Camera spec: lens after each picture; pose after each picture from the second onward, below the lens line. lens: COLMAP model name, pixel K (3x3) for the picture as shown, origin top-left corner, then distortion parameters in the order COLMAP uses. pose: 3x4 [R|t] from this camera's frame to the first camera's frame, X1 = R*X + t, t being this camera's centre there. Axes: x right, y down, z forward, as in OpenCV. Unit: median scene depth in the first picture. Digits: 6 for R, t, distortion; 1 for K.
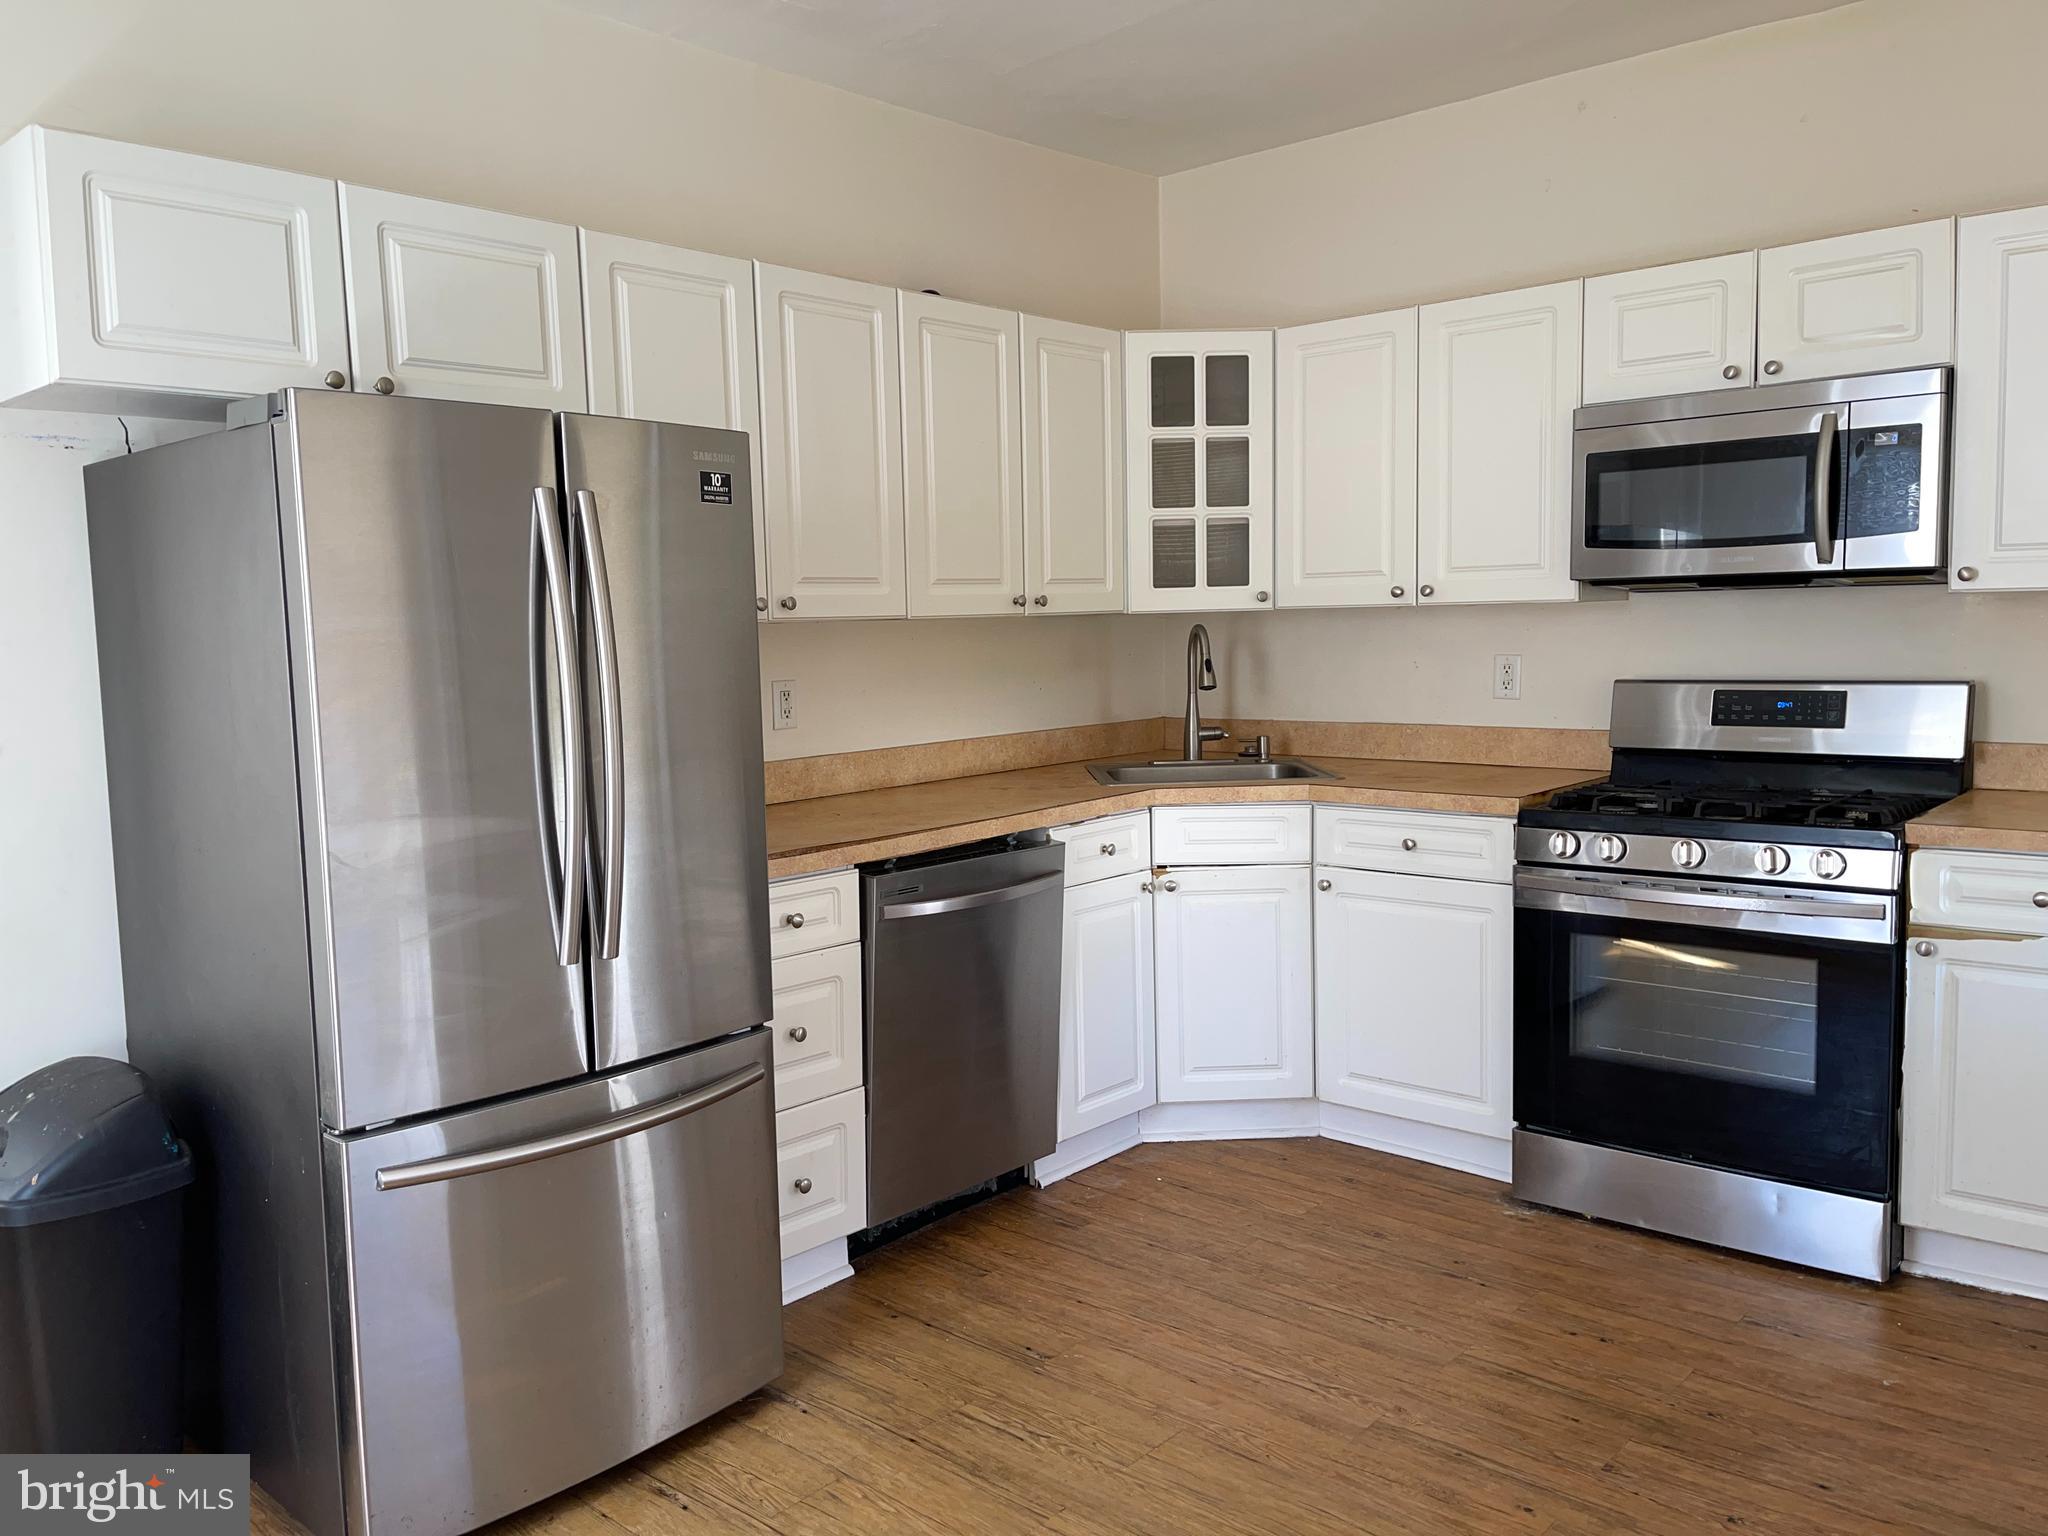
lens RADIAL K [[1543.7, 0, 1002.6], [0, 1543.7, 775.5], [0, 0, 1]] dist [0.079104, -0.114940]
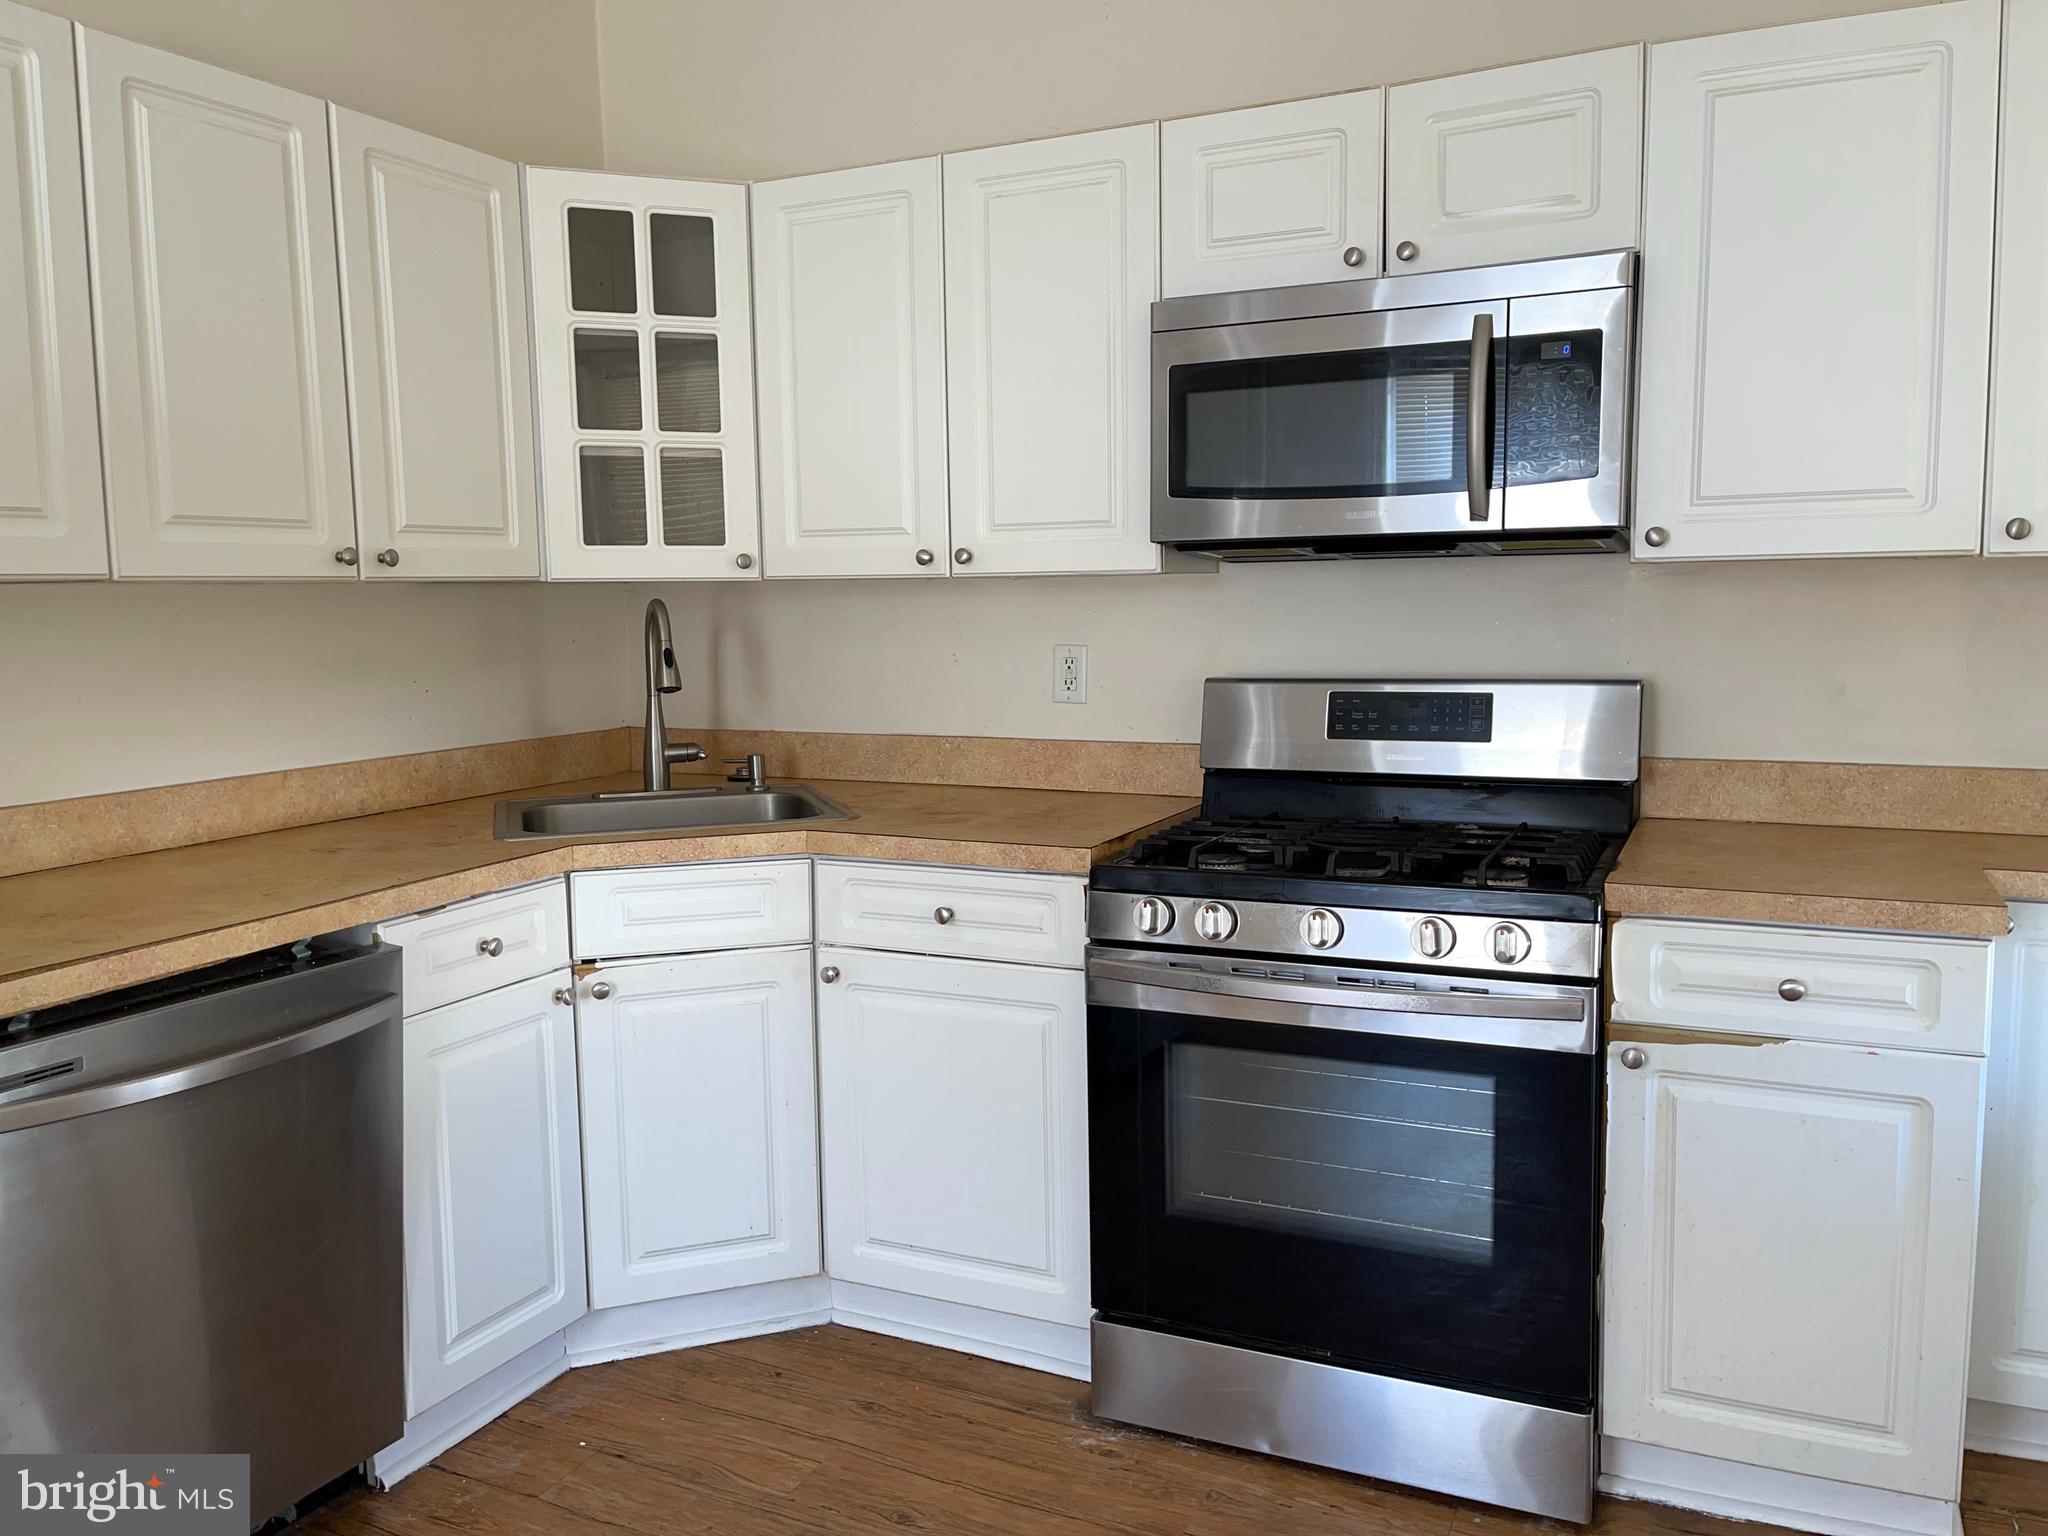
lens RADIAL K [[1543.7, 0, 1002.6], [0, 1543.7, 775.5], [0, 0, 1]] dist [0.079104, -0.114940]
pose [[0.962518, -0.022090, 0.270317, 0.099681], [0.019603, 0.999737, 0.011900, -0.026425], [-0.270509, -0.006155, 0.962698, 0.320040]]
